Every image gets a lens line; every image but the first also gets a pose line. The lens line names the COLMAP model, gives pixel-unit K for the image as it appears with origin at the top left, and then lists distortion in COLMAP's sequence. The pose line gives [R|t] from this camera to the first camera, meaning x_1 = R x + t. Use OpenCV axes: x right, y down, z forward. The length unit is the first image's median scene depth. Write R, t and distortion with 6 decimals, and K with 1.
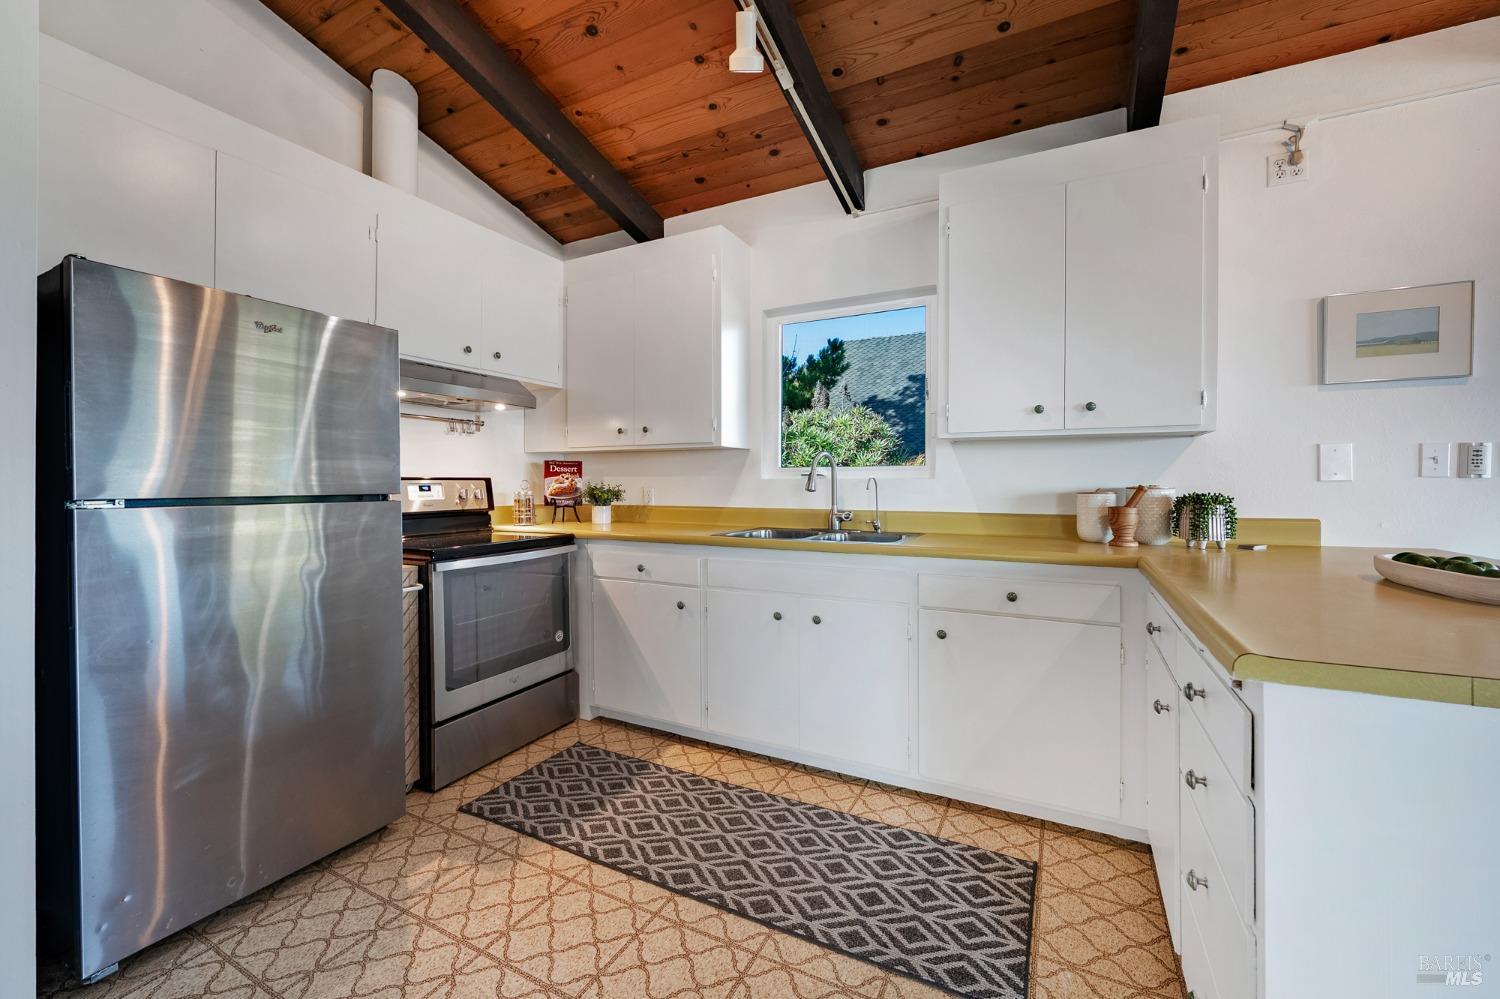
lens RADIAL K [[597.7, 0, 750.0], [0, 597.7, 499.5], [0, 0, 1]] dist [-0.000032, -0.000019]
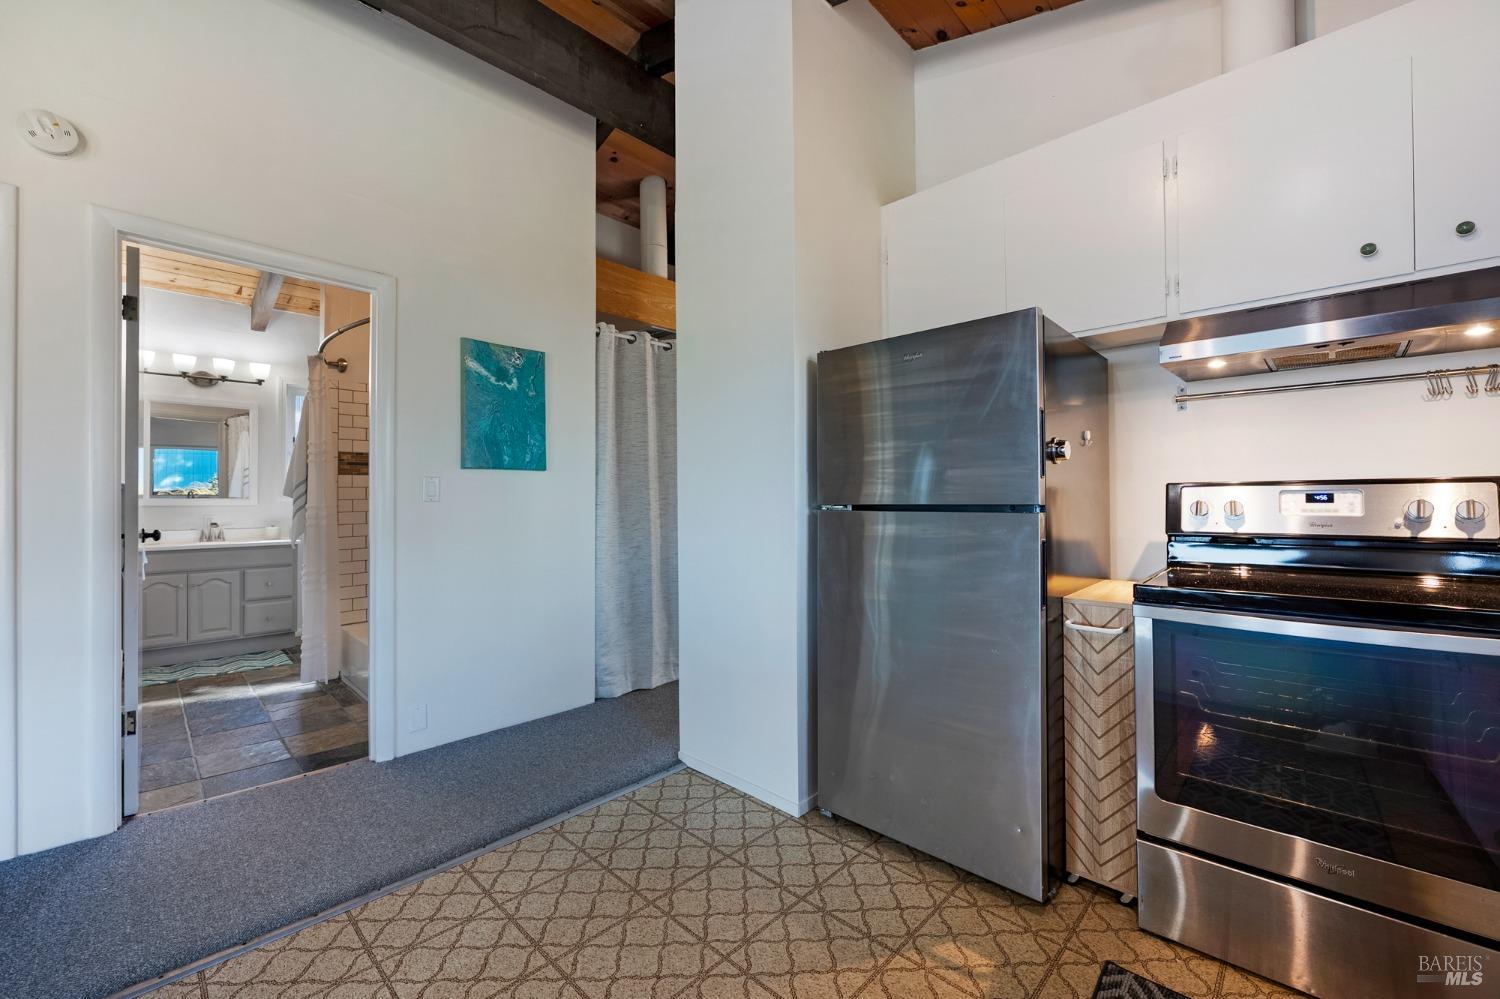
lens RADIAL K [[597.7, 0, 750.0], [0, 597.7, 499.5], [0, 0, 1]] dist [-0.000032, -0.000019]
pose [[-0.269133, -0.003163, -0.963098, 0.302742], [-0.021484, 0.999765, 0.002720, -0.008178], [0.962863, 0.021424, -0.269138, 0.813245]]
